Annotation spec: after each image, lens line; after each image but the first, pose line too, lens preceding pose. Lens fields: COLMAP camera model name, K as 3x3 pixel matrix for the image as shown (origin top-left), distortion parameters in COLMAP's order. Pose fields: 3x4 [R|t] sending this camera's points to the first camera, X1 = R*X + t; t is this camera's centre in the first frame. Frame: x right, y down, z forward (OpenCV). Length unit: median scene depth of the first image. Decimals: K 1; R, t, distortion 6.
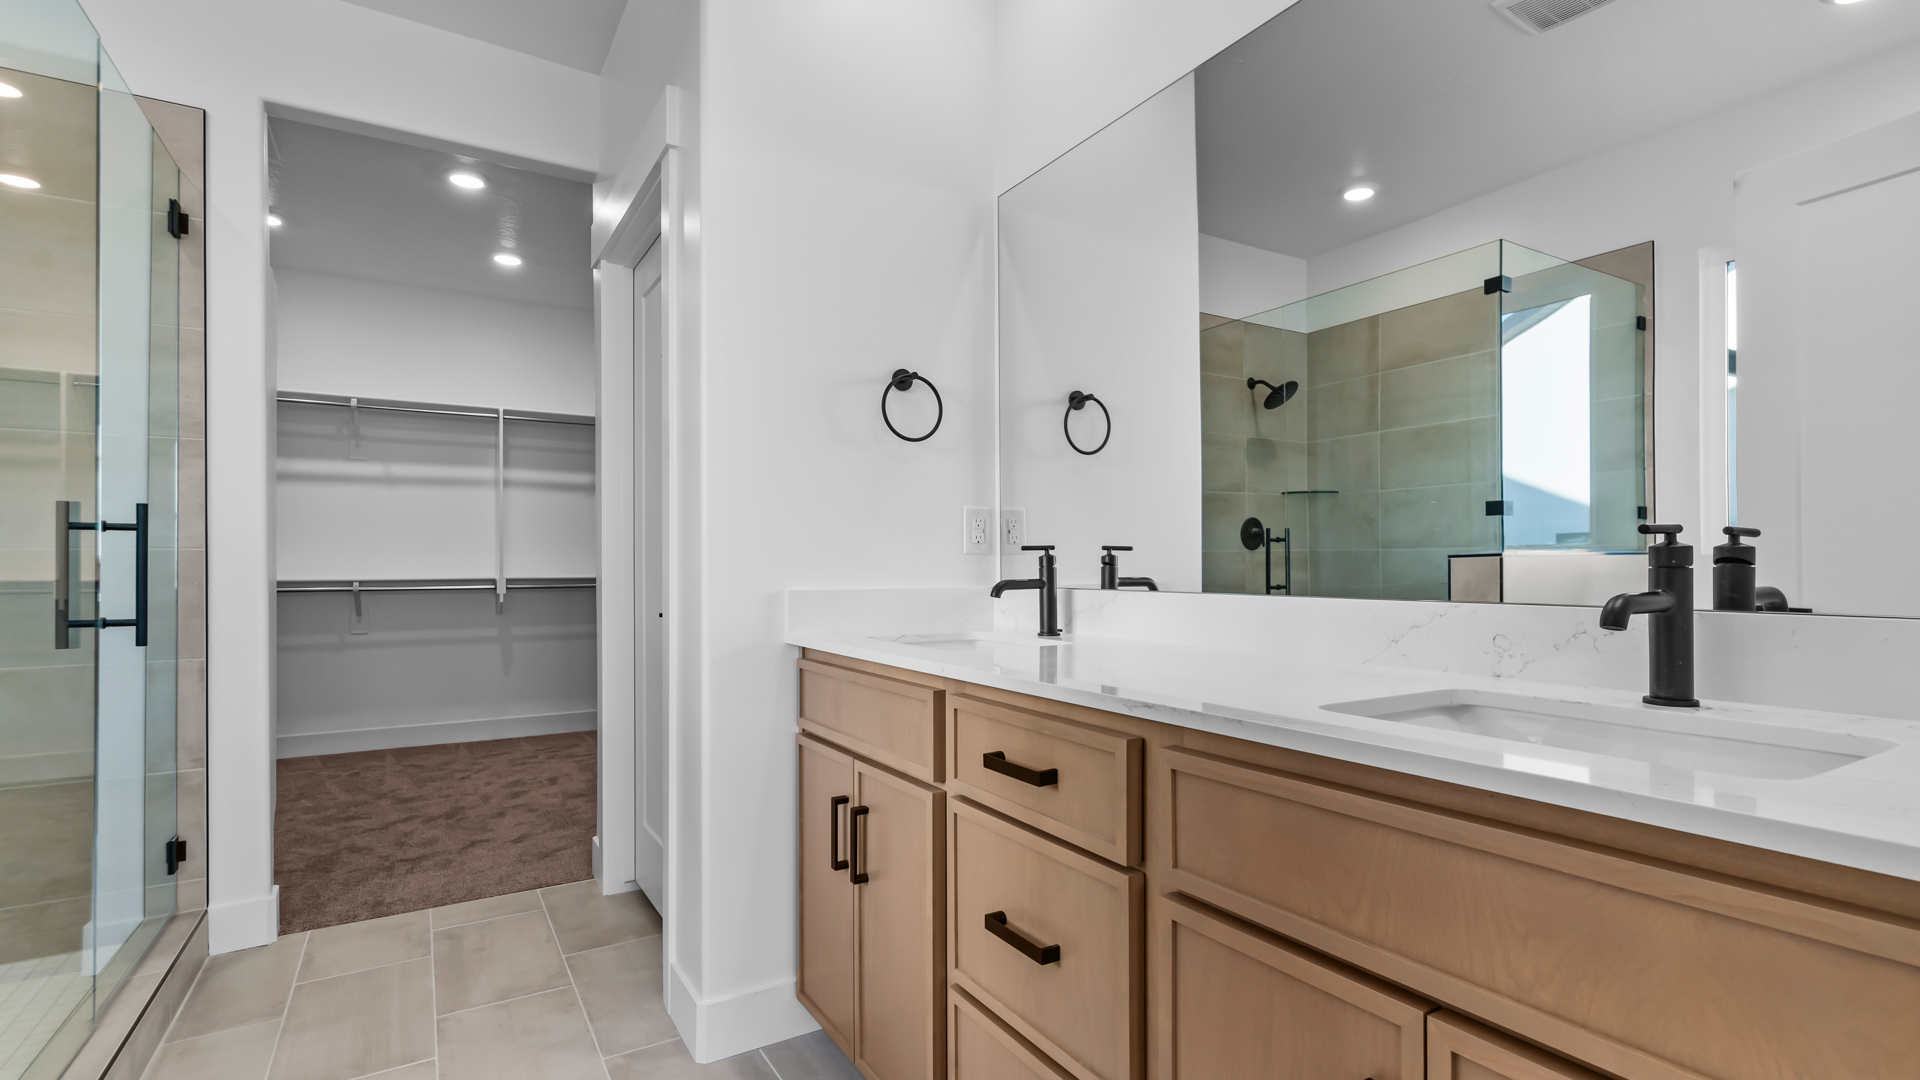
lens RADIAL K [[844.0, 0, 961.5], [0, 844.0, 557.2], [0, 0, 1]] dist [0.001437, 0.000224]
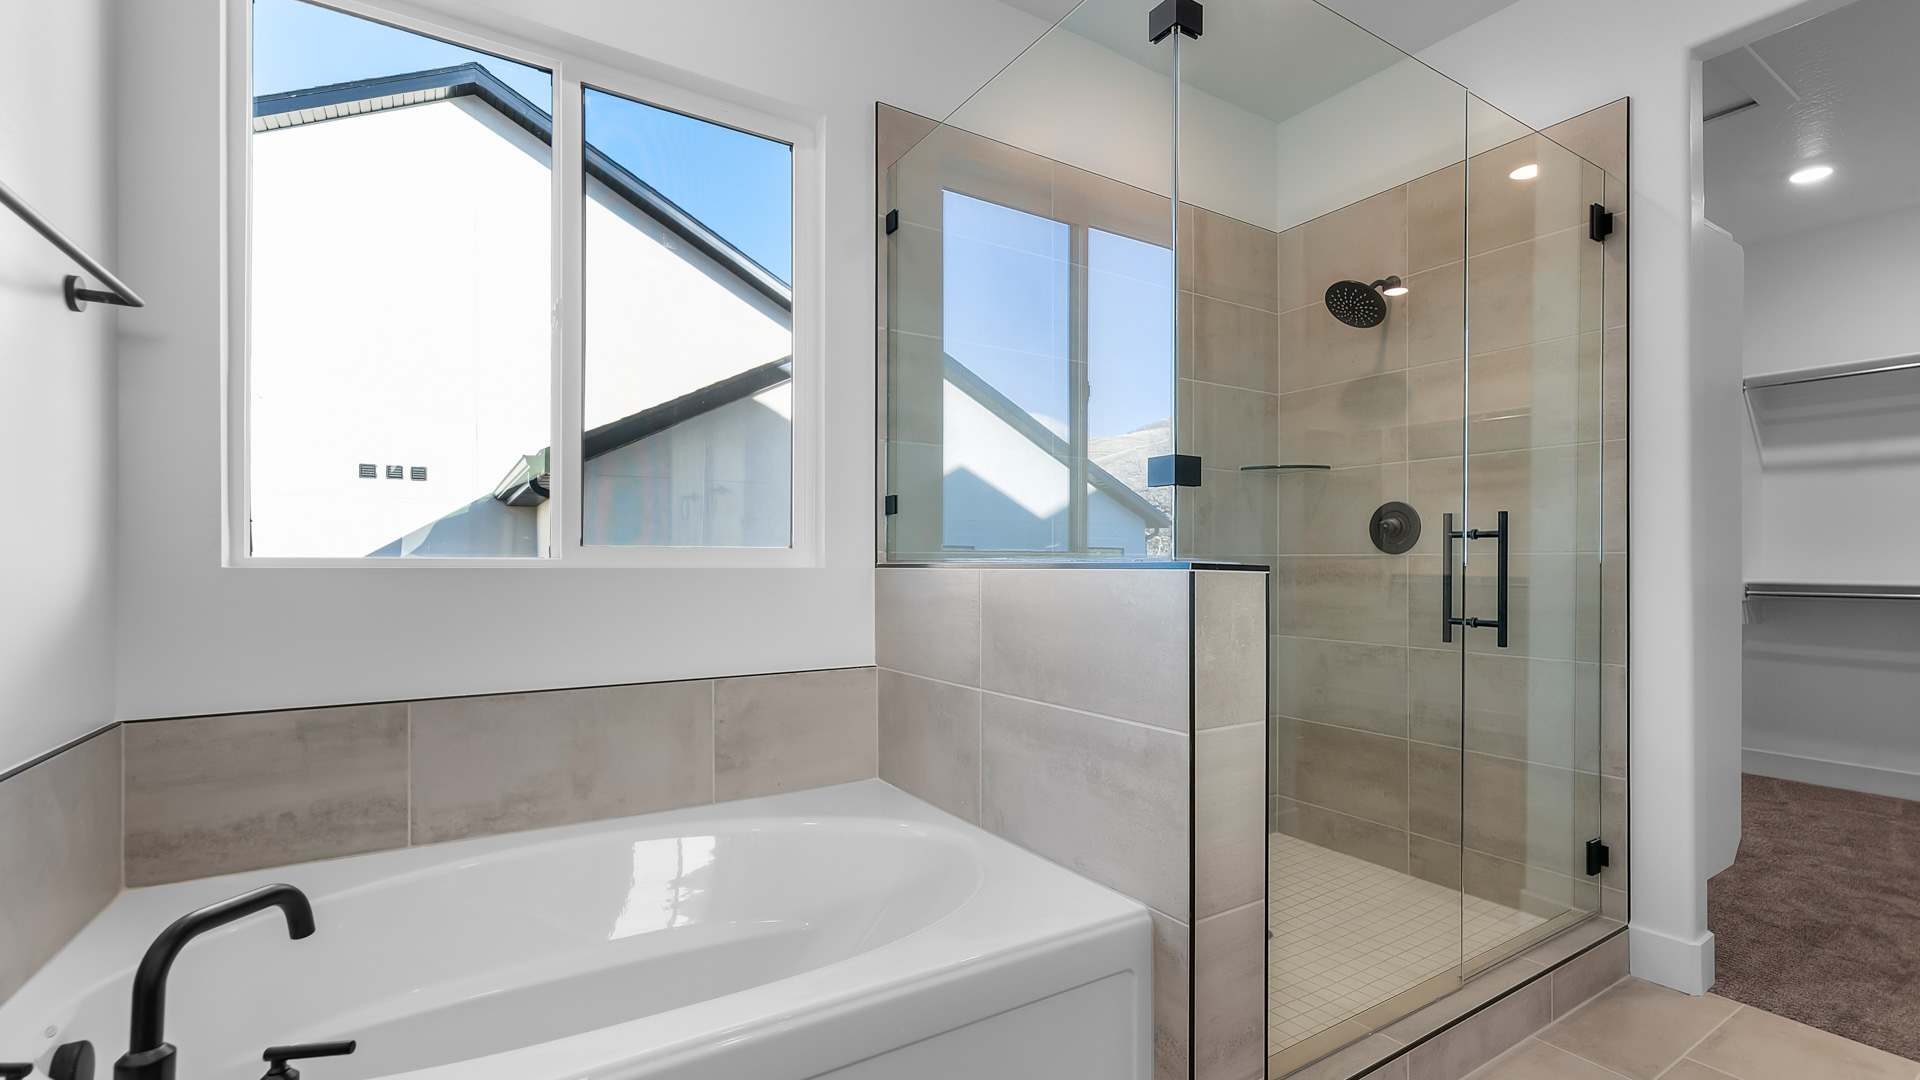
lens RADIAL K [[844.0, 0, 961.5], [0, 844.0, 557.2], [0, 0, 1]] dist [0.001437, 0.000224]
pose [[0.051974, 0.001228, -0.998648, 0.031293], [0.001305, 0.999998, 0.001298, -0.006227], [0.998648, -0.001371, 0.051973, 0.190712]]
